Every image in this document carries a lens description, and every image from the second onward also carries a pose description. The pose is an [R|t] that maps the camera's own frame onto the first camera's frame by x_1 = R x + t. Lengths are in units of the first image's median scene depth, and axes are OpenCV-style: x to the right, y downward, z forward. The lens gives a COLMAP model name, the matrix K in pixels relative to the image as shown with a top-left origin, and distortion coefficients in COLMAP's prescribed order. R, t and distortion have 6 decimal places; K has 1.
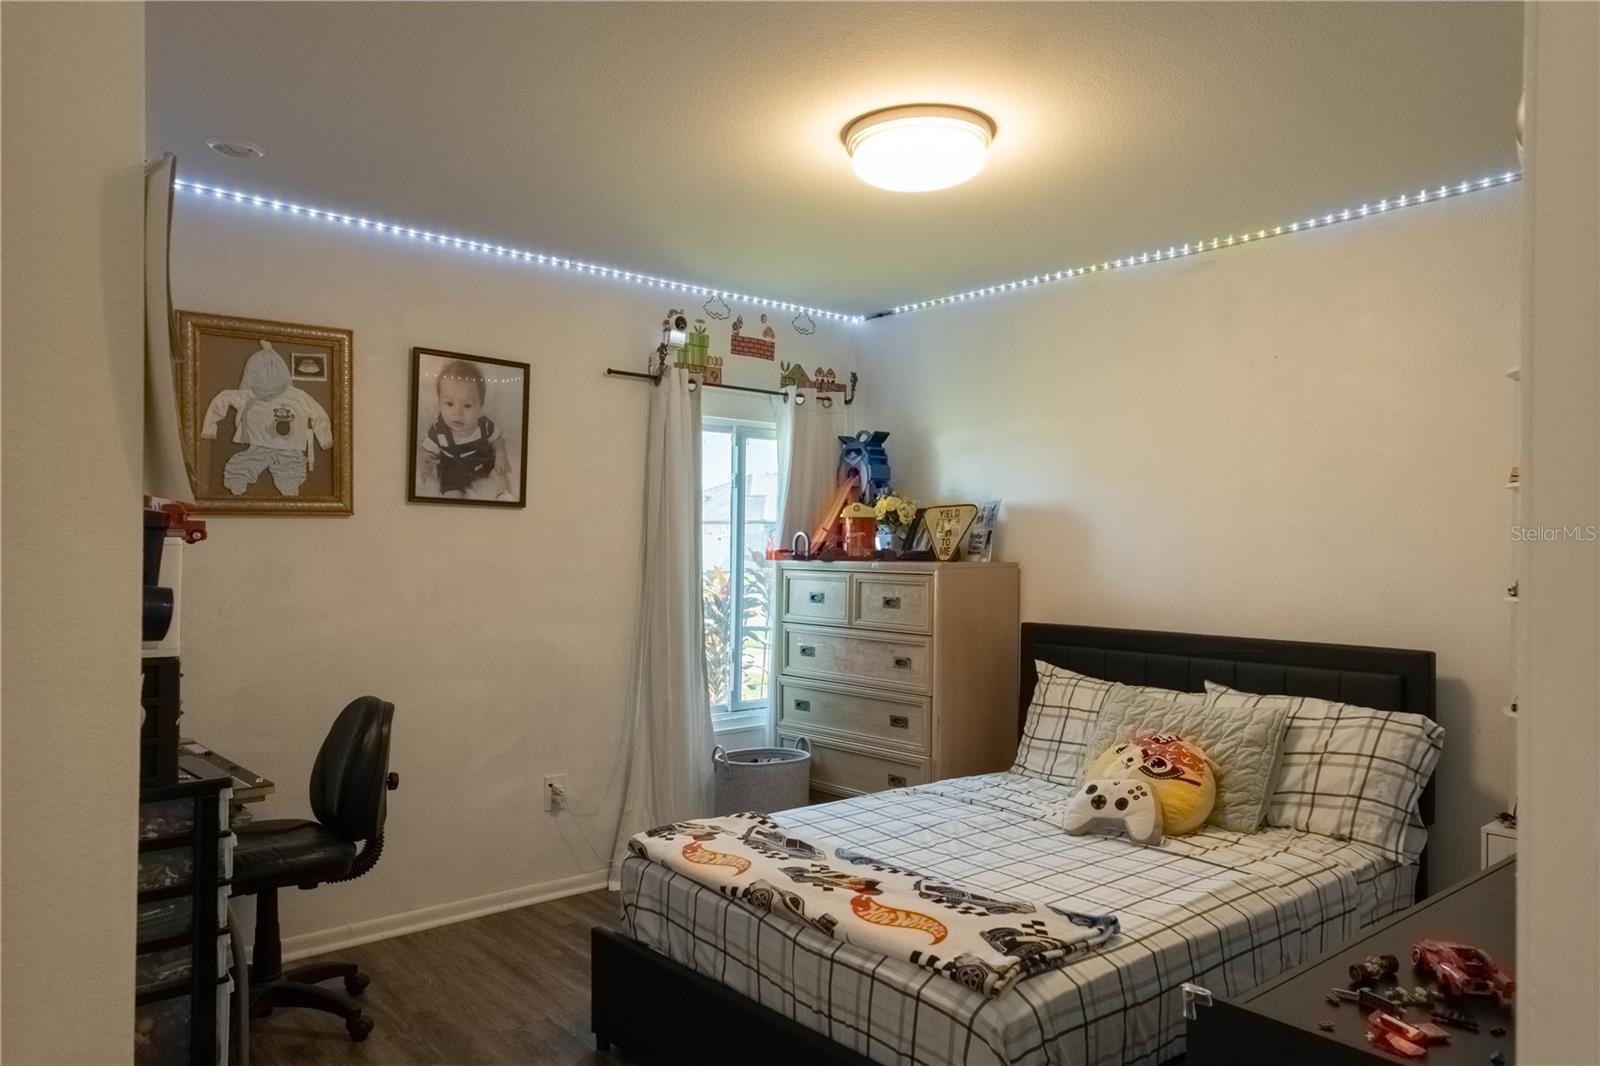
lens RADIAL K [[1094.5, 0, 804.8], [0, 1094.5, 547.7], [0, 0, 1]] dist [0.034159, 0.001142]
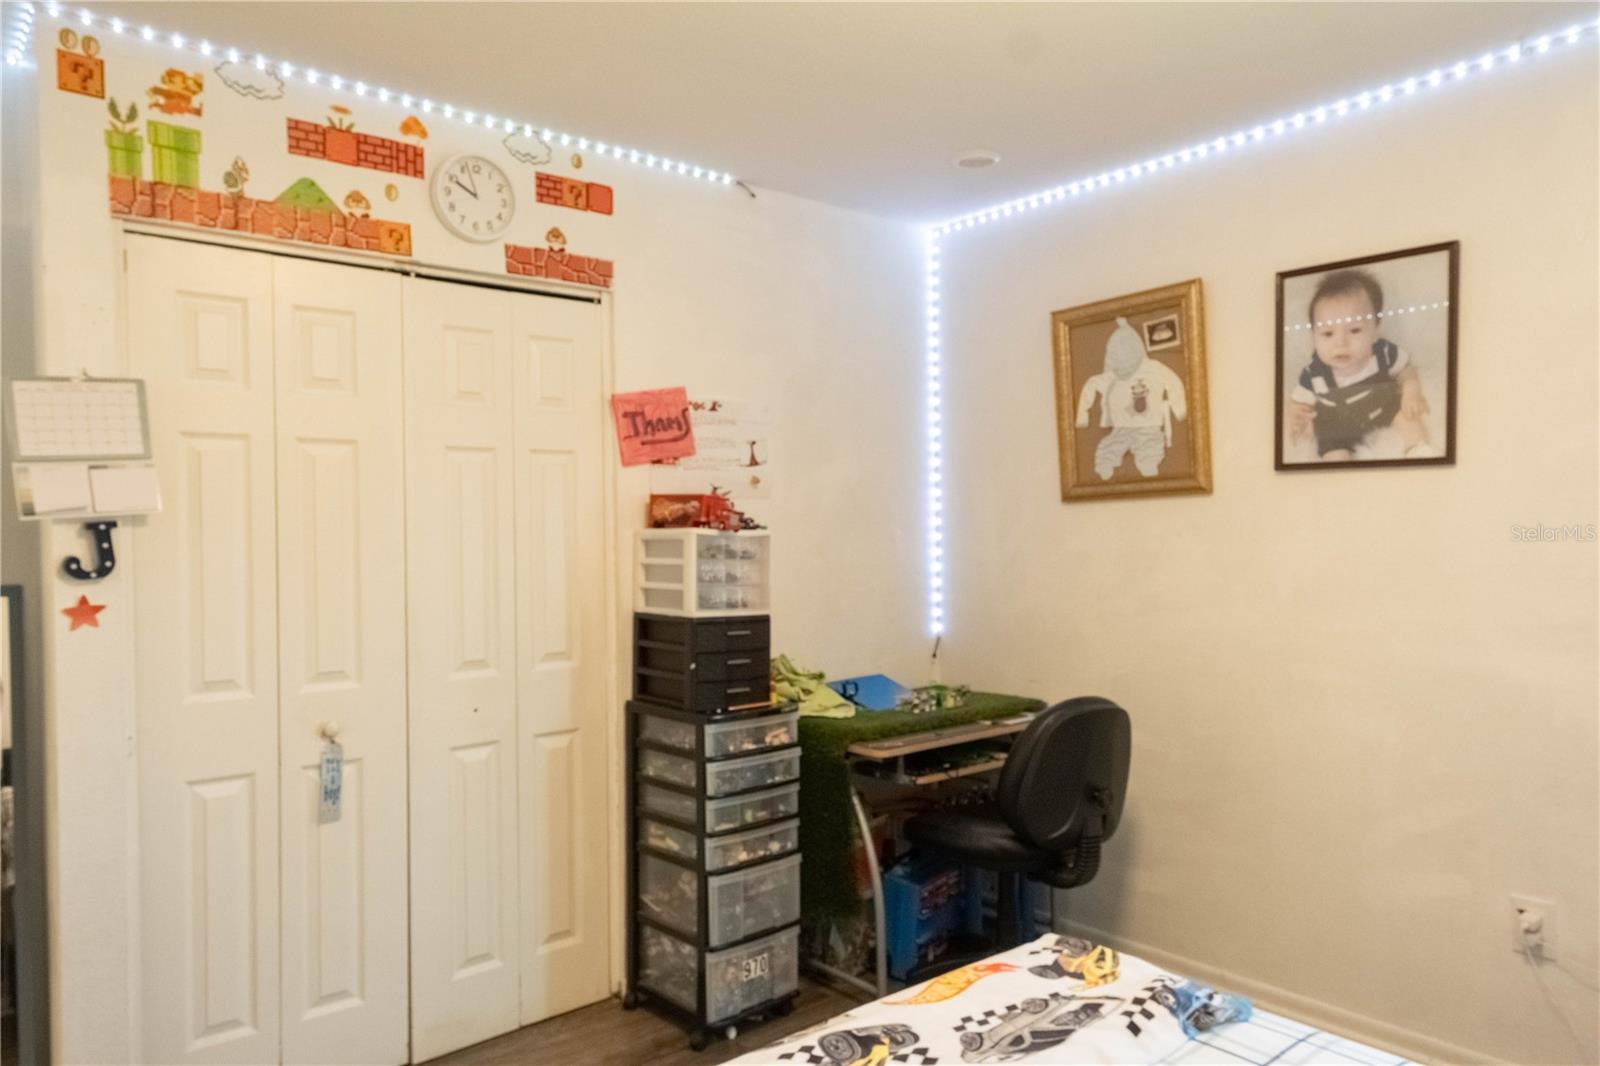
lens RADIAL K [[1094.5, 0, 804.8], [0, 1094.5, 547.7], [0, 0, 1]] dist [0.034159, 0.001142]
pose [[-0.022105, 0.003653, -0.999749, 0.439434], [0.010680, 0.999937, 0.003417, 0.006817], [0.999699, -0.010602, -0.022142, 0.678685]]
